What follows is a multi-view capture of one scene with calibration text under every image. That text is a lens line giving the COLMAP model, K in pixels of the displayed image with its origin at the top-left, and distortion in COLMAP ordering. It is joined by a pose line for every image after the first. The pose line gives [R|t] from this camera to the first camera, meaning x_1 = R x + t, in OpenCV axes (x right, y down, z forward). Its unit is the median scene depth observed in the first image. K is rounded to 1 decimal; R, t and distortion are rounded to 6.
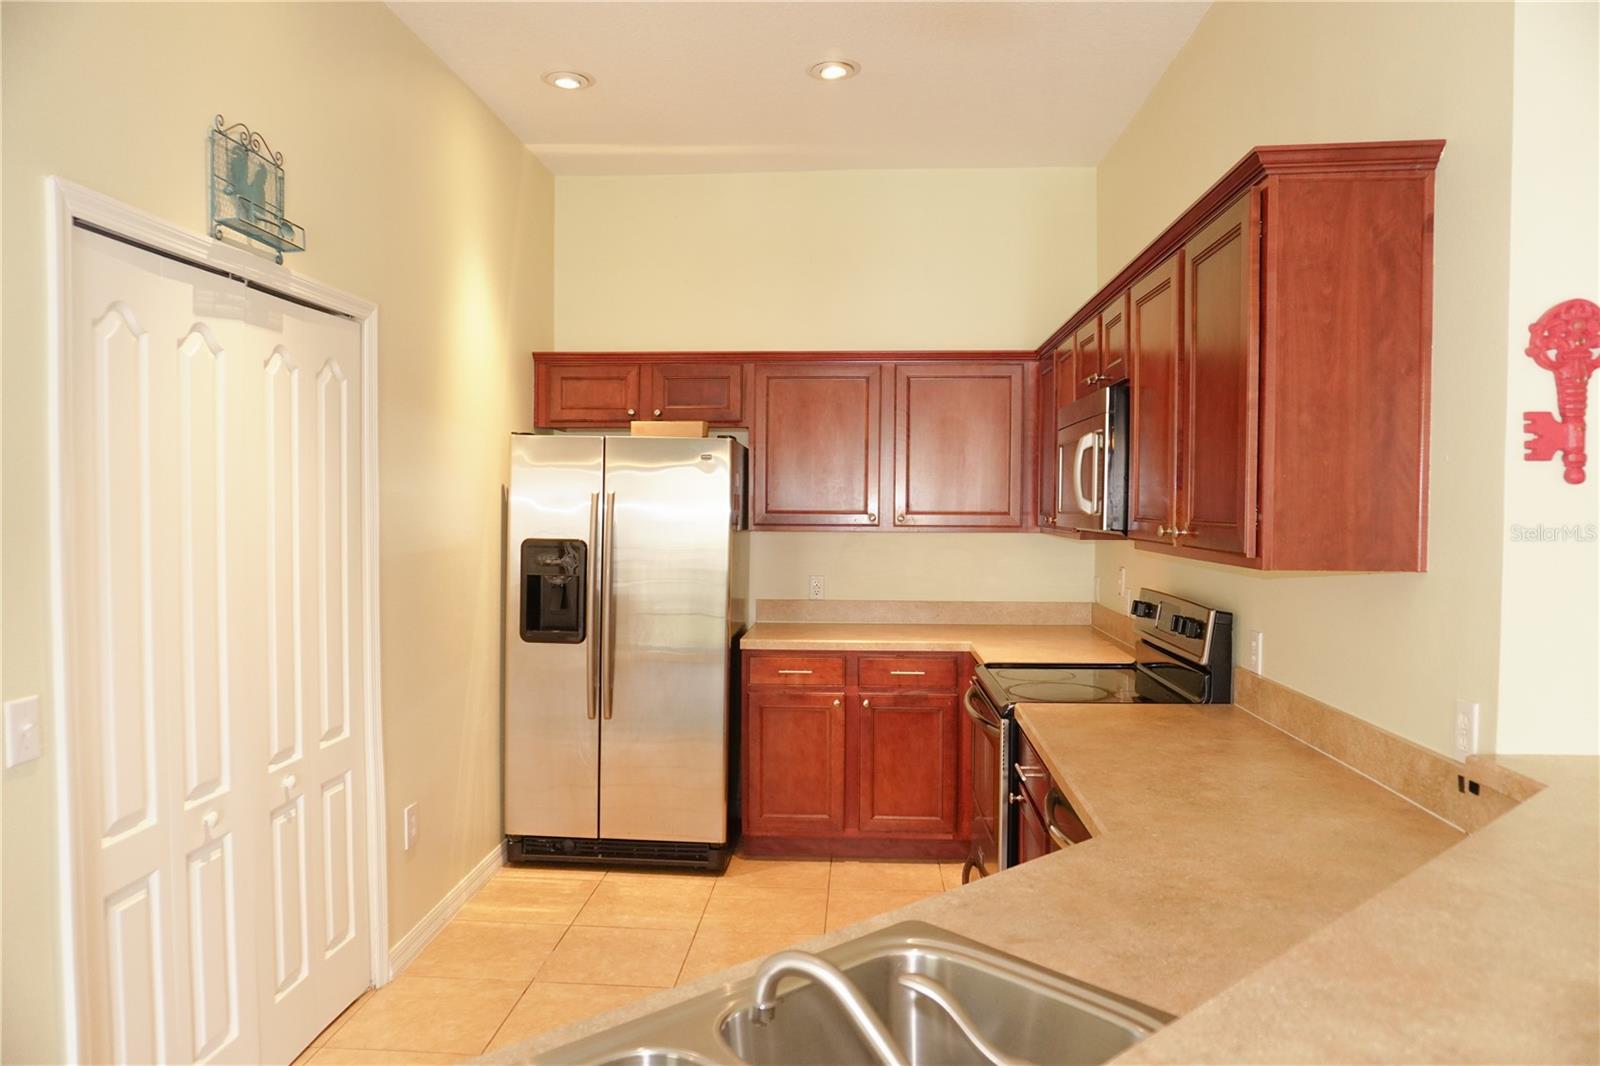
lens RADIAL K [[1071.6, 0, 808.0], [0, 1071.6, 537.4], [0, 0, 1]] dist [-0.058931, 0.048772]
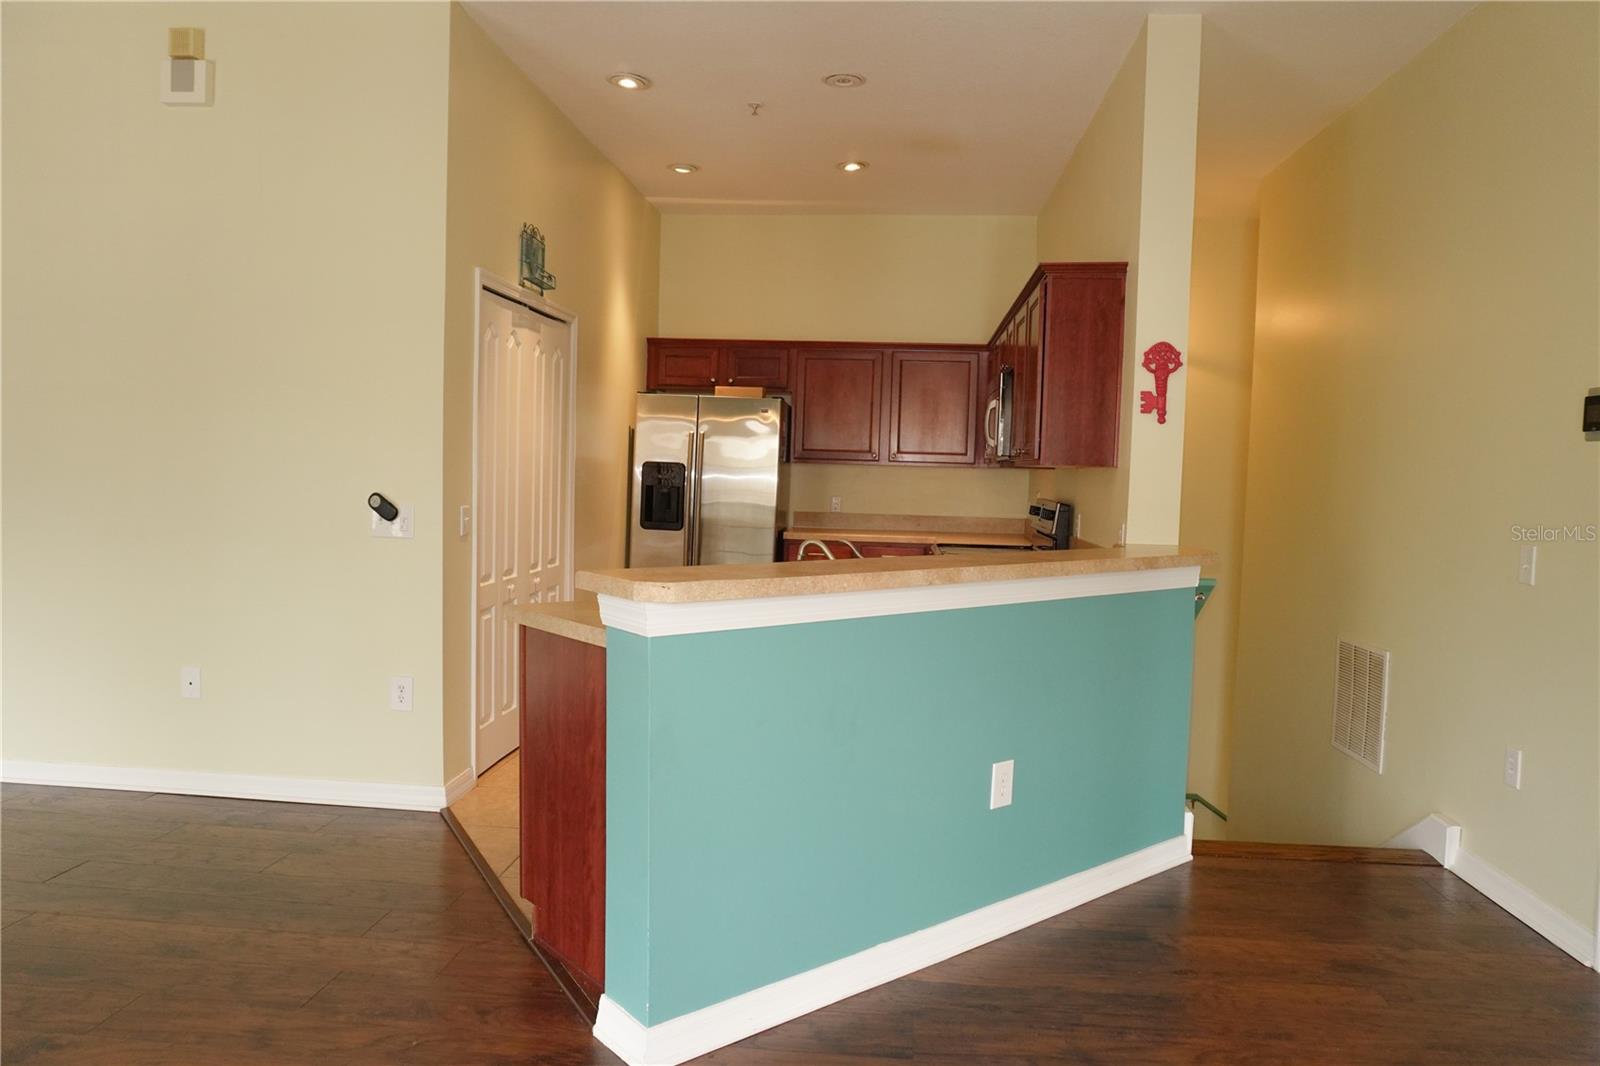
lens RADIAL K [[1071.6, 0, 808.0], [0, 1071.6, 537.4], [0, 0, 1]] dist [-0.058931, 0.048772]
pose [[0.999168, 0.026852, -0.030696, 0.019334], [-0.025942, 0.999223, 0.029682, 0.059883], [0.031469, -0.028861, 0.999088, -0.543345]]
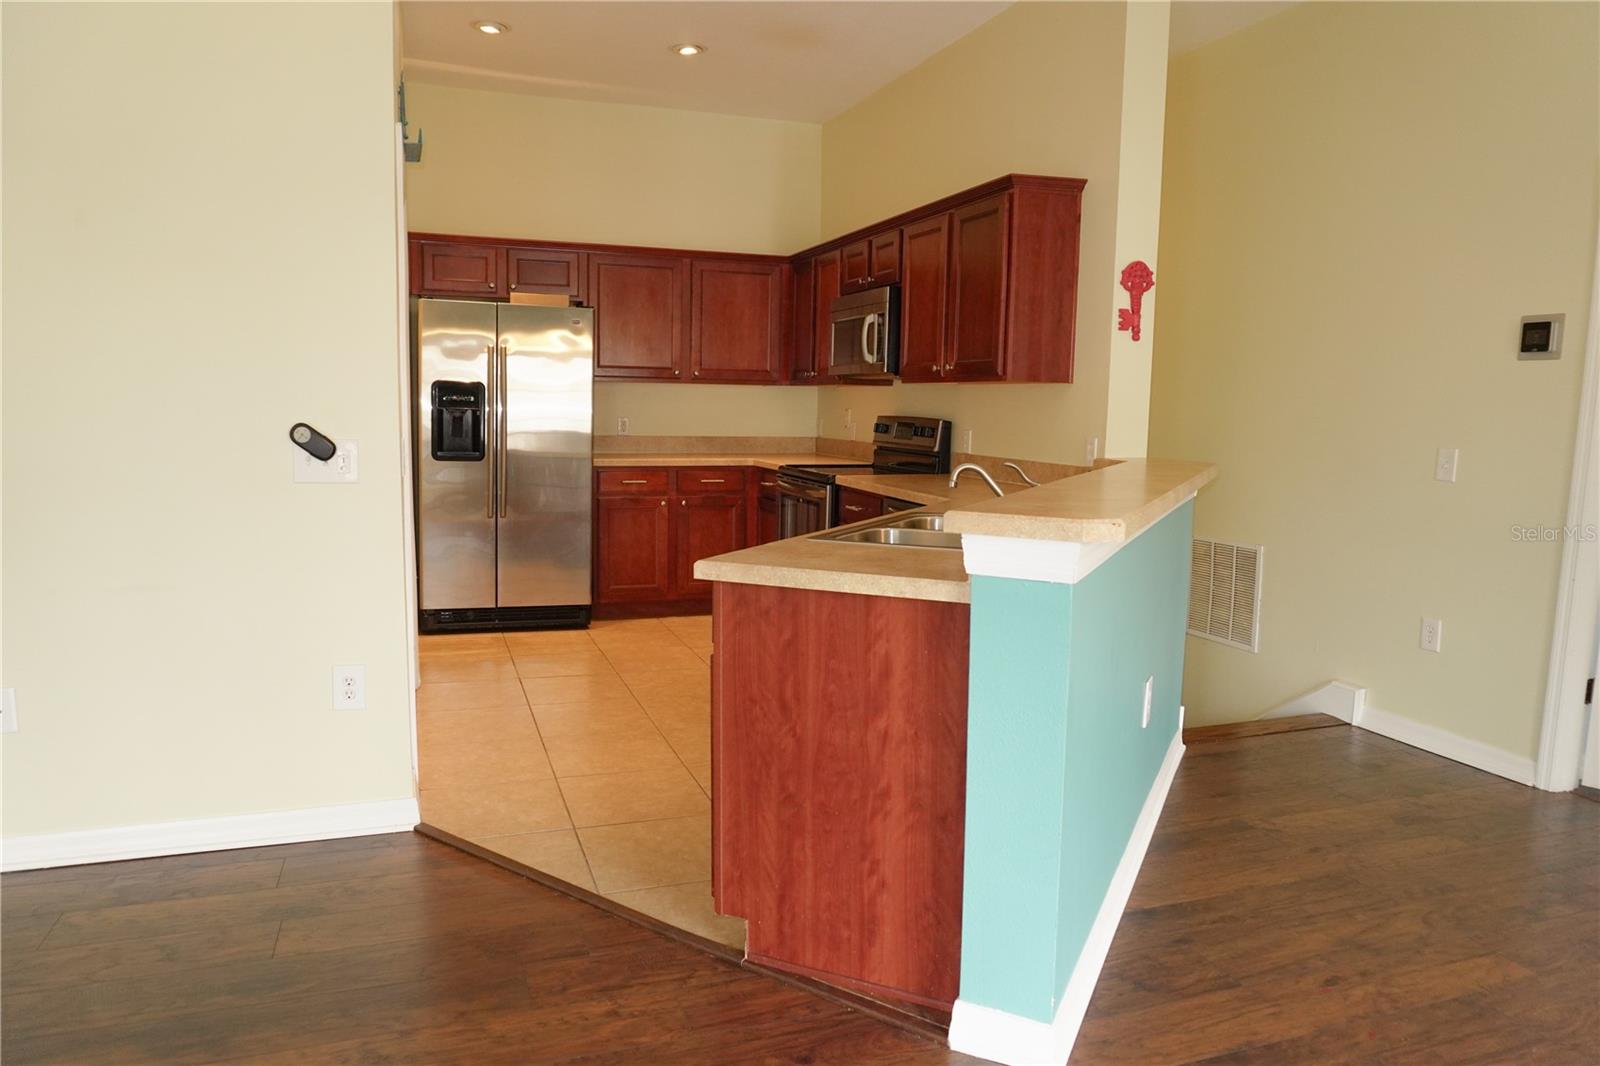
lens RADIAL K [[1071.6, 0, 808.0], [0, 1071.6, 537.4], [0, 0, 1]] dist [-0.058931, 0.048772]
pose [[0.920629, -0.035602, 0.388813, -0.363316], [-0.003142, 0.995126, 0.098558, 0.063182], [-0.390427, -0.091957, 0.916030, -0.382137]]
